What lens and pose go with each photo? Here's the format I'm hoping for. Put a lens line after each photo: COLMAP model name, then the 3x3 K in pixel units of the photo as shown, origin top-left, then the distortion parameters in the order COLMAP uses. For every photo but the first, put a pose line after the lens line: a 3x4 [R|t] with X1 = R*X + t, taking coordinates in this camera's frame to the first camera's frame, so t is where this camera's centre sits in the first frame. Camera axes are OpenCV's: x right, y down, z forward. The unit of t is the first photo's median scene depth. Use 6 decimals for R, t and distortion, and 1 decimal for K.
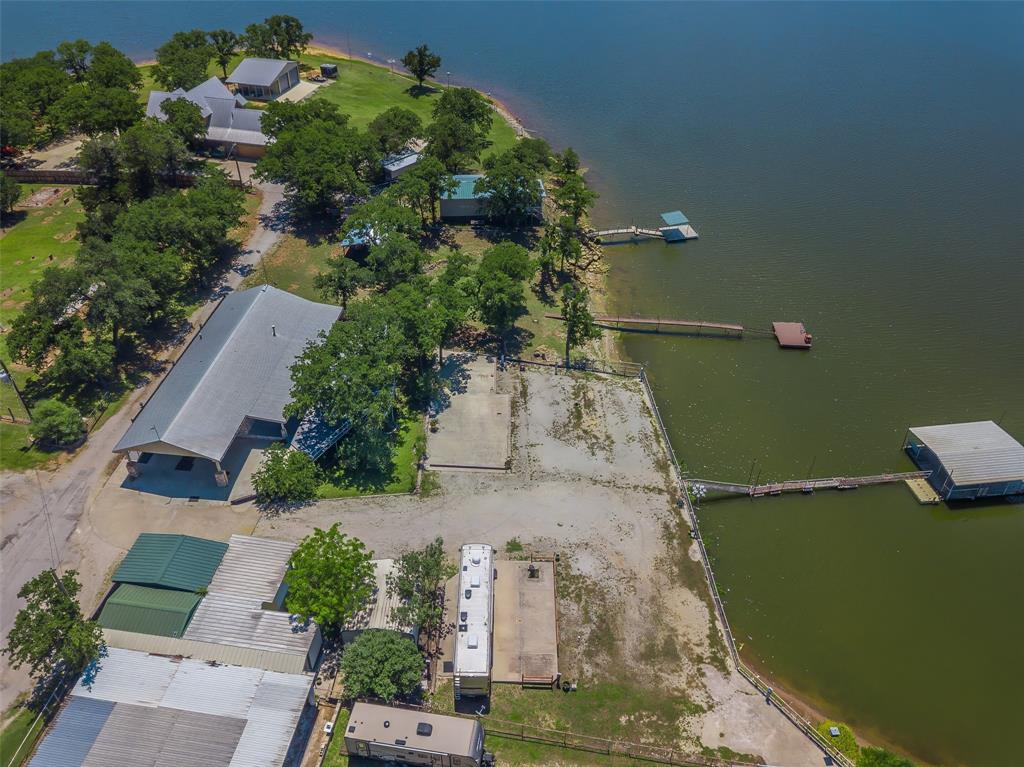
lens RADIAL K [[779.8, 0, 512.0], [0, 779.8, 383.5], [0, 0, 1]] dist [0.012877, -0.010352]
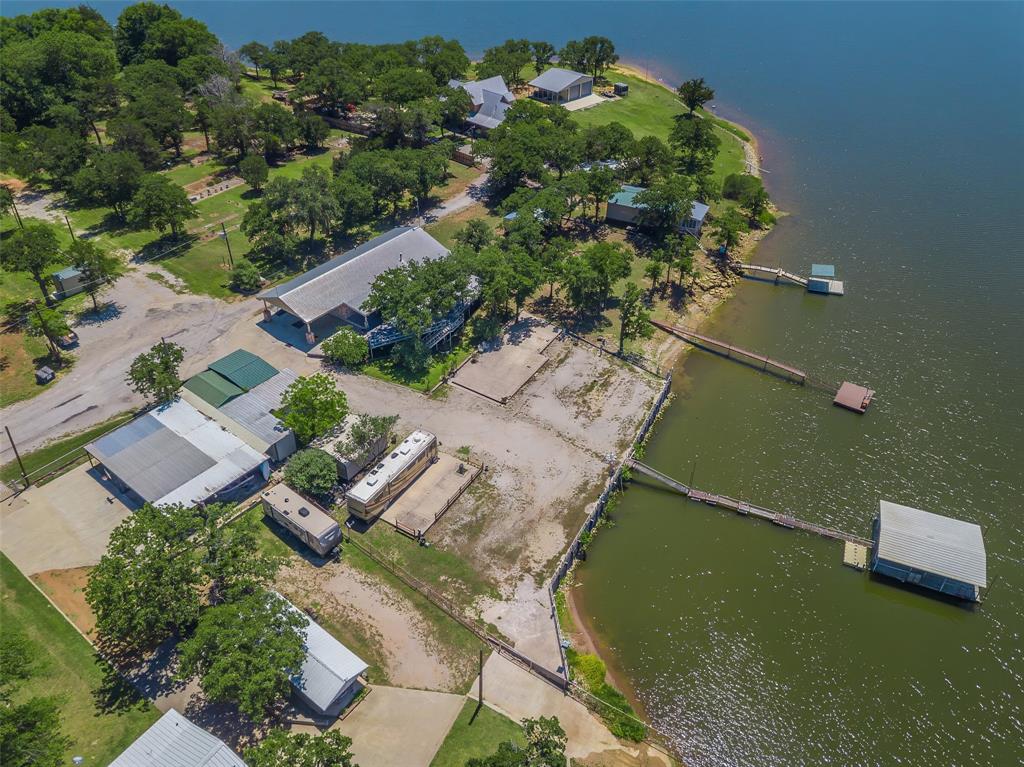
lens RADIAL K [[779.8, 0, 512.0], [0, 779.8, 383.5], [0, 0, 1]] dist [0.012877, -0.010352]
pose [[0.861541, 0.302000, -0.408098, 0.464841], [-0.314790, 0.948428, 0.037296, 0.026939], [0.398315, 0.096333, 0.912176, -0.117061]]
